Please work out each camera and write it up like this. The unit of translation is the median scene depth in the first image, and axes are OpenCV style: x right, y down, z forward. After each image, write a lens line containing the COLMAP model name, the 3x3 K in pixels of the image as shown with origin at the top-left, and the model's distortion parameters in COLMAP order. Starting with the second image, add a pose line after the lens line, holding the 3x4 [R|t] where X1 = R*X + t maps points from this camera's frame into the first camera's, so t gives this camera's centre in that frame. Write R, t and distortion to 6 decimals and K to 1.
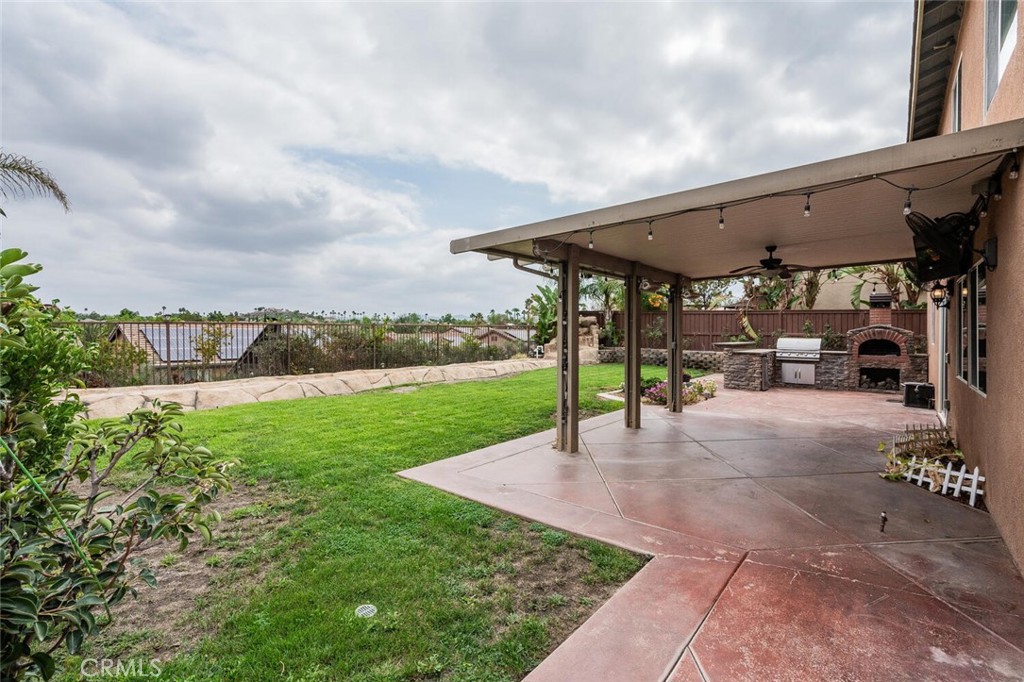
lens RADIAL K [[430.5, 0, 542.2], [0, 430.5, 337.8], [0, 0, 1]] dist [0.016590, -0.000004]
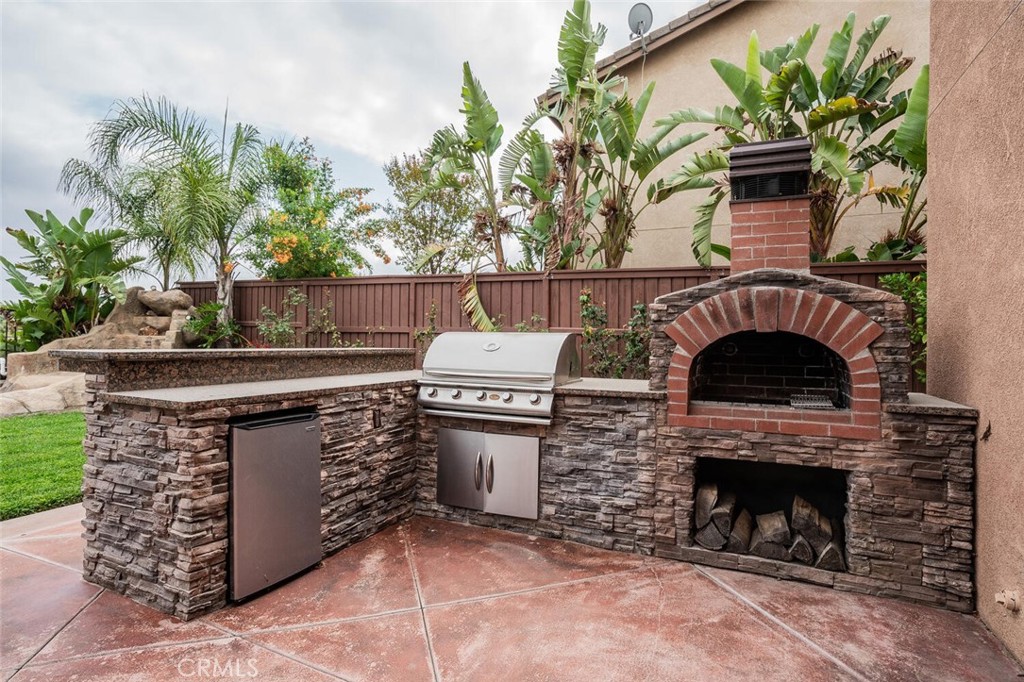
lens RADIAL K [[486.1, 0, 512.0], [0, 486.1, 341.0], [0, 0, 1]] dist [-0.044440, 0.017597]
pose [[0.976884, 0.006085, 0.213684, 0.571836], [-0.003723, 0.999927, -0.011454, 0.010598], [-0.213738, 0.010393, 0.976836, 0.756712]]
